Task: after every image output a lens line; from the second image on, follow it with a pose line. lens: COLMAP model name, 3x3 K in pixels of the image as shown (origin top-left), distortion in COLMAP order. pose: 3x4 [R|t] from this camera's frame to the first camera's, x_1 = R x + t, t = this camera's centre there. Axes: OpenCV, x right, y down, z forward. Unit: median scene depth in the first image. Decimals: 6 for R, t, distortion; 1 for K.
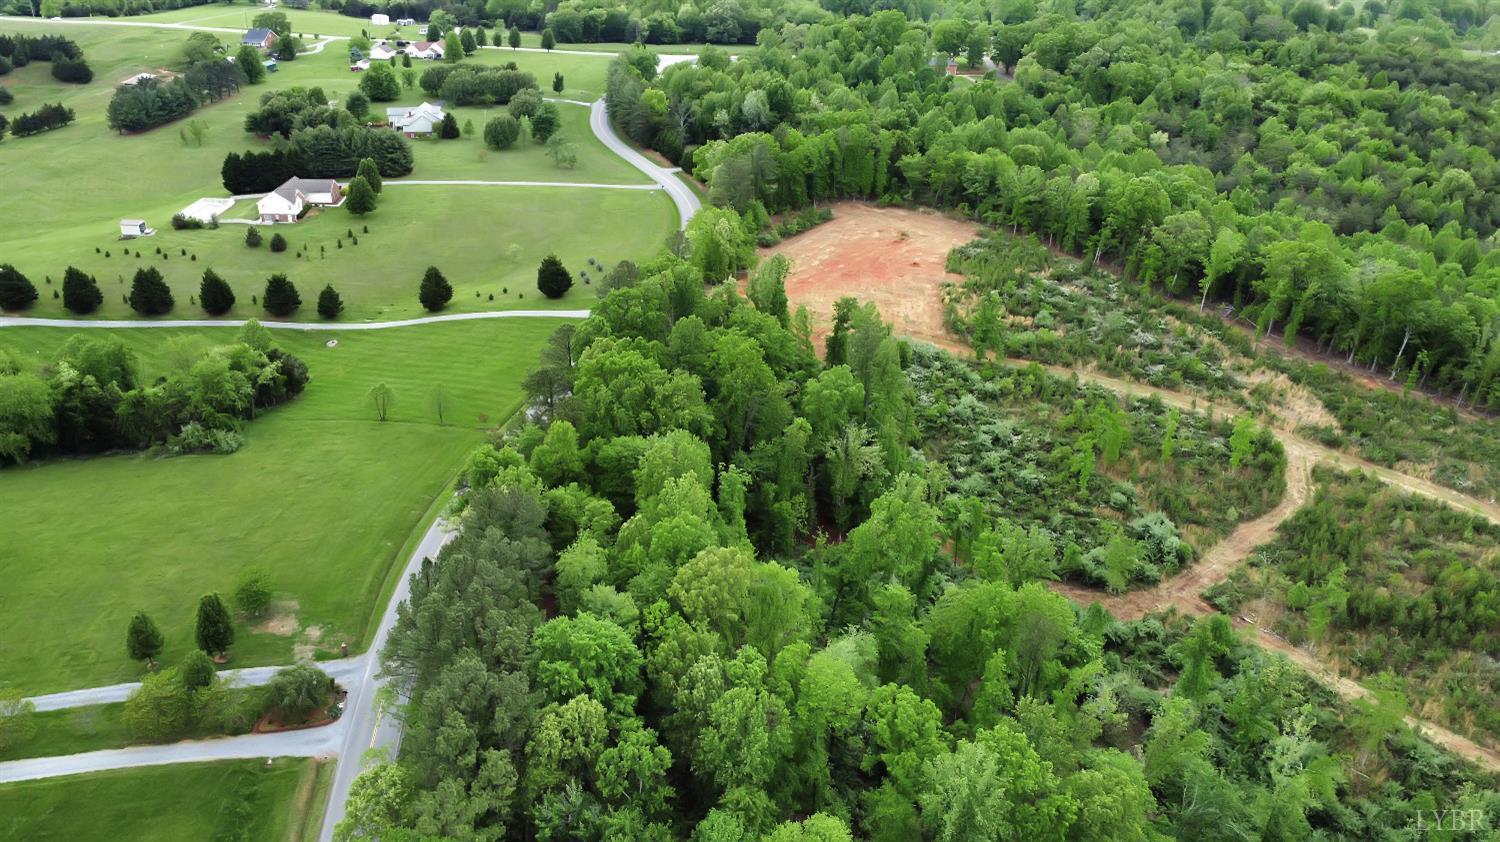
lens RADIAL K [[1136.4, 0, 752.4], [0, 1136.4, 417.0], [0, 0, 1]] dist [0.007163, -0.004566]
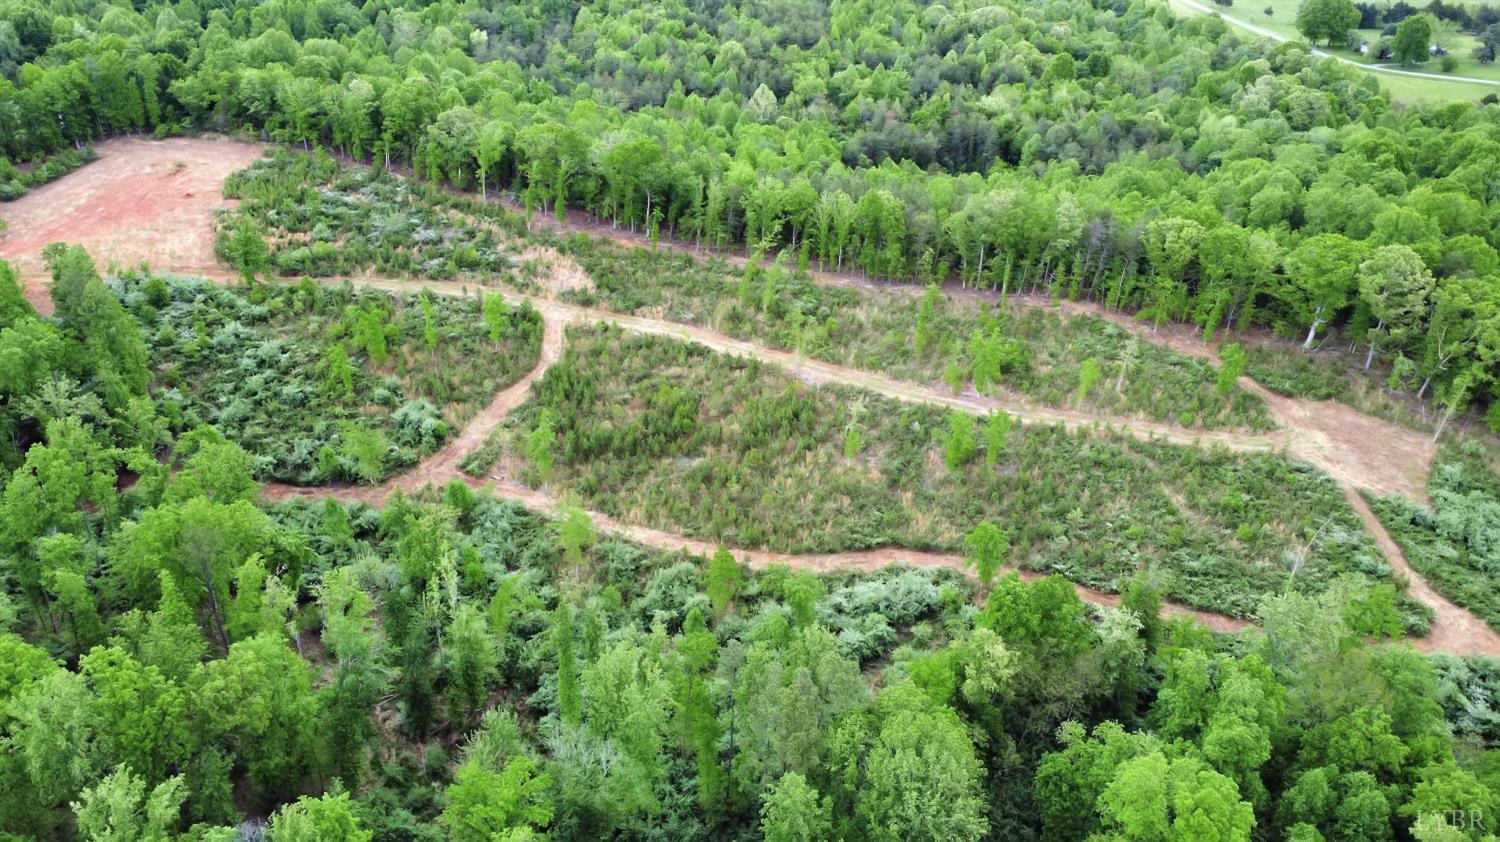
lens RADIAL K [[1136.4, 0, 744.3], [0, 1136.4, 416.7], [0, 0, 1]] dist [0.007163, -0.004566]
pose [[0.888126, -0.224368, 0.401113, 0.158279], [0.194465, 0.974219, 0.114369, 0.030652], [-0.416433, -0.023571, 0.908861, -0.061819]]
